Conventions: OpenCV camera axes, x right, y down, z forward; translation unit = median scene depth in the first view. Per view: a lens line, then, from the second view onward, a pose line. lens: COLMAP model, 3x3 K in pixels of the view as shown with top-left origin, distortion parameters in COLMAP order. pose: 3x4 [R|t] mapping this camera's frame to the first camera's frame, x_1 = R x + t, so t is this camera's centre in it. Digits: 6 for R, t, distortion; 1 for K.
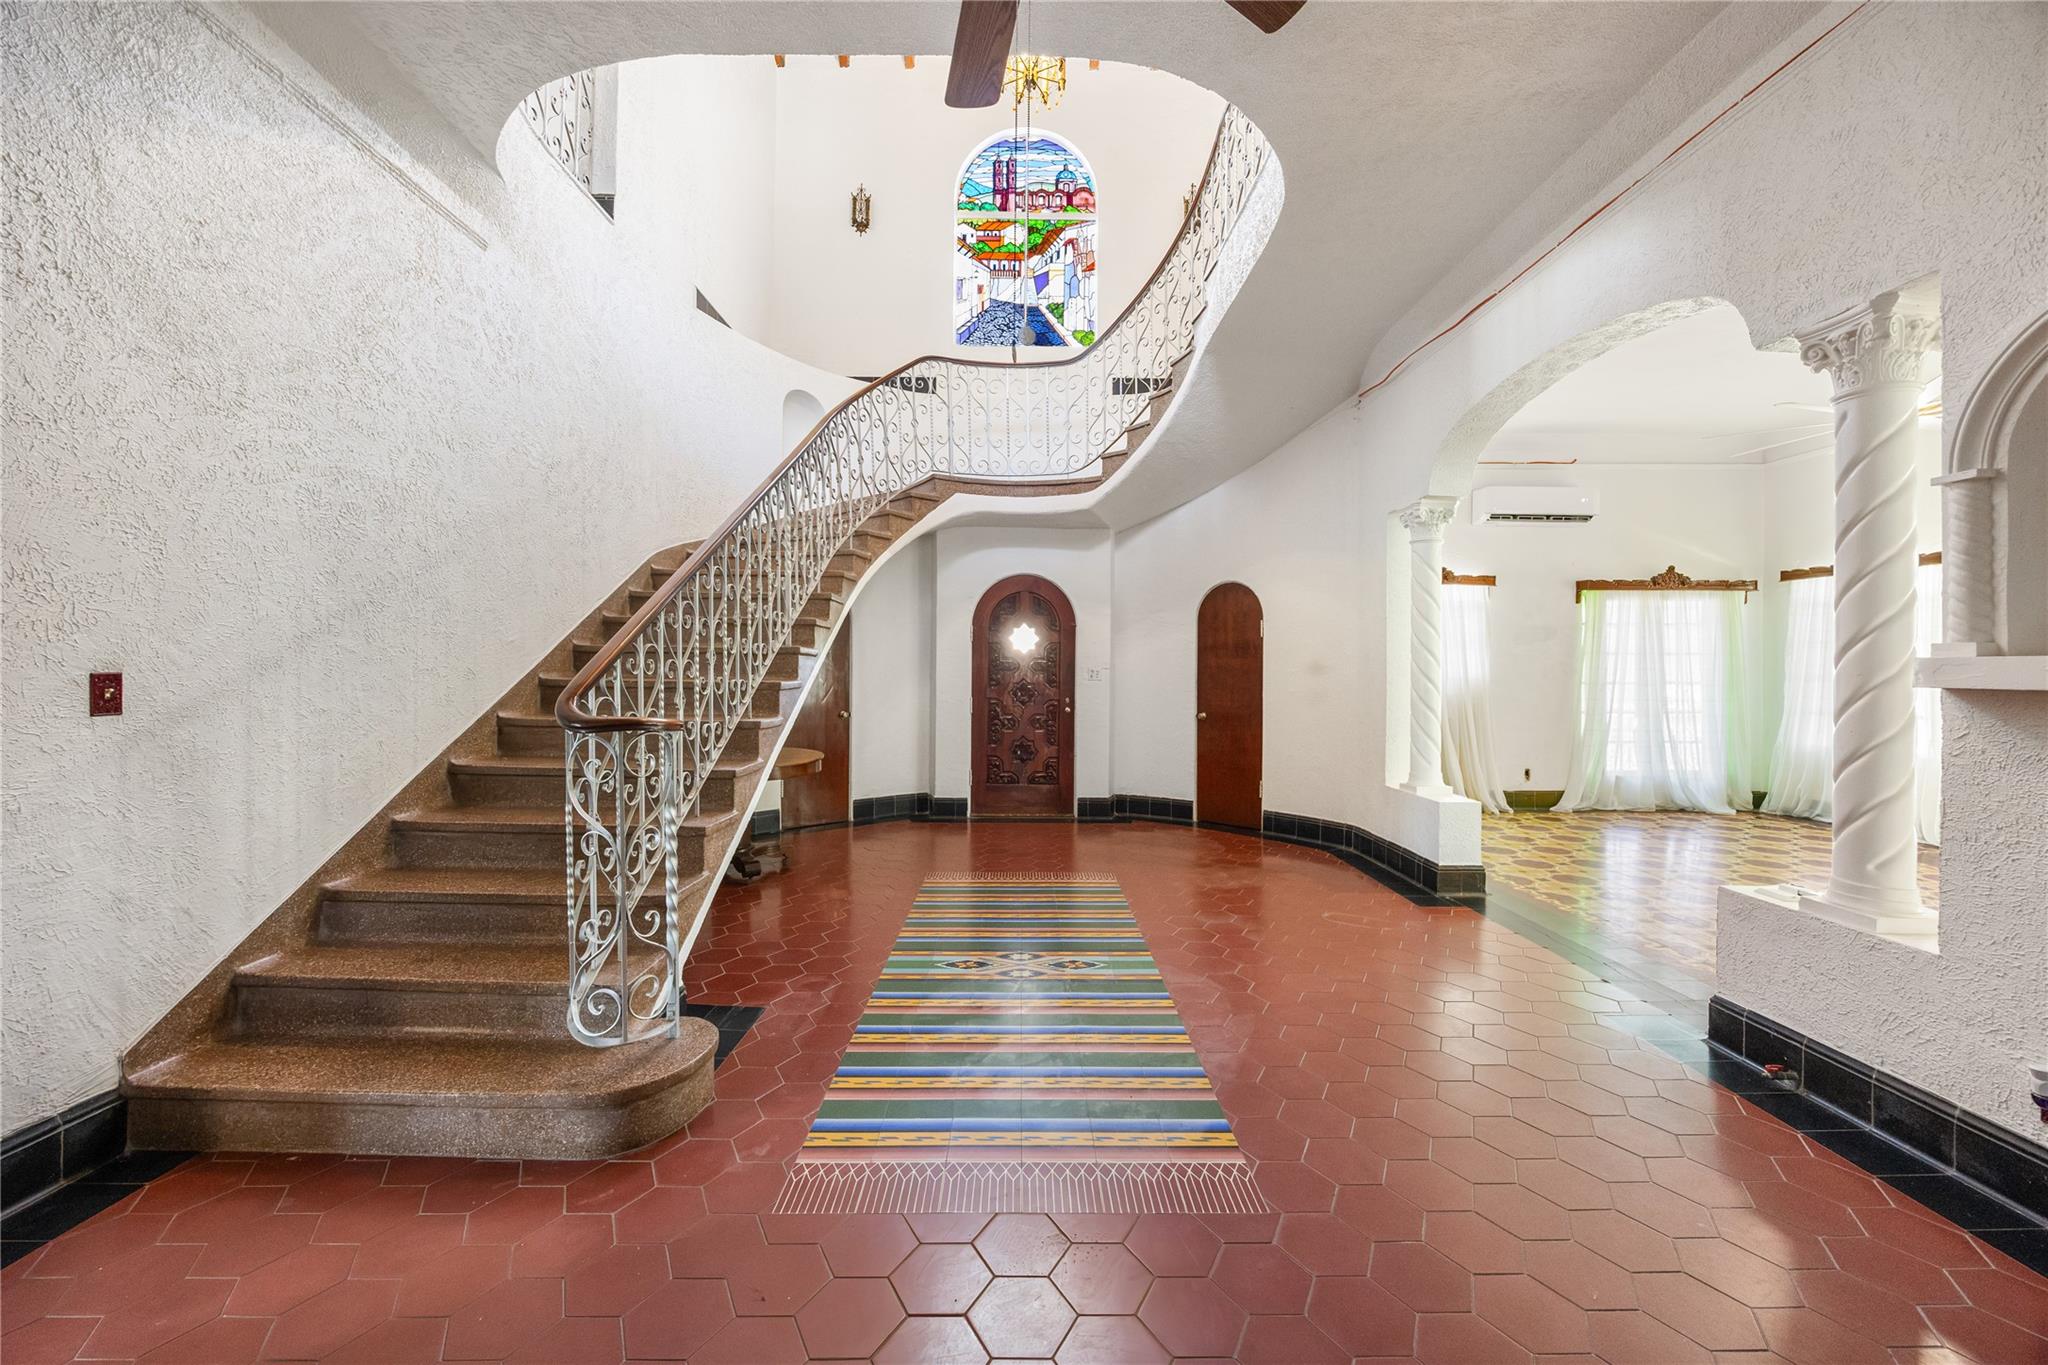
lens RADIAL K [[794.4, 0, 1020.9], [0, 794.4, 665.9], [0, 0, 1]] dist [0.000390, -0.000953]
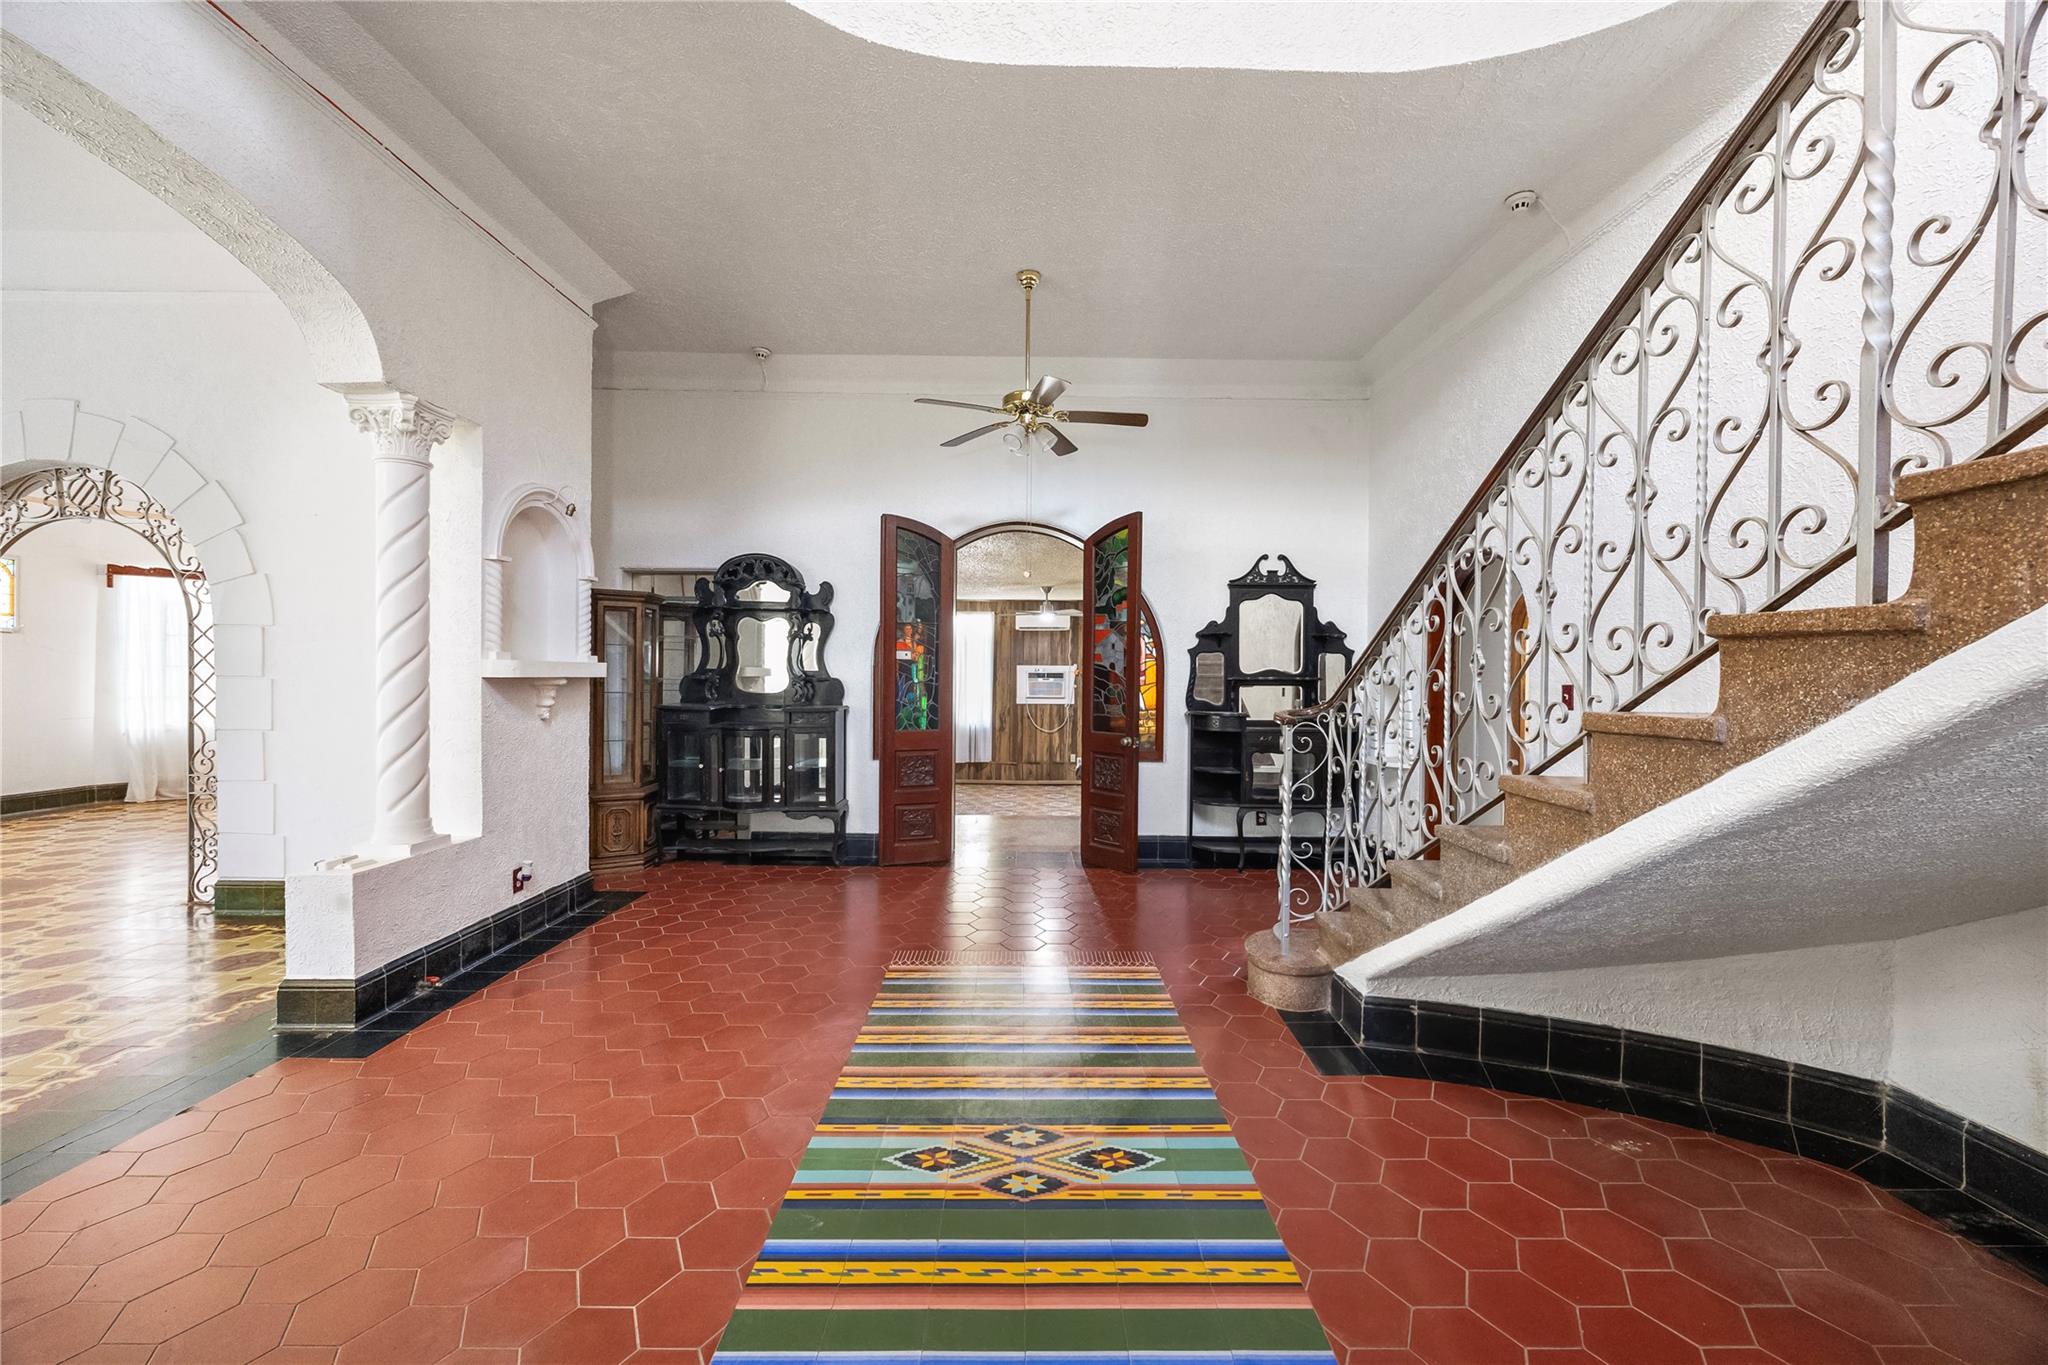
lens RADIAL K [[794.4, 0, 1018.8], [0, 794.4, 683.1], [0, 0, 1]] dist [0.000390, -0.000953]
pose [[-0.999891, -0.013823, 0.005170, 0.004398], [-0.013779, 0.999870, 0.008407, 0.003781], [-0.005285, 0.008335, -0.999951, 1.194154]]
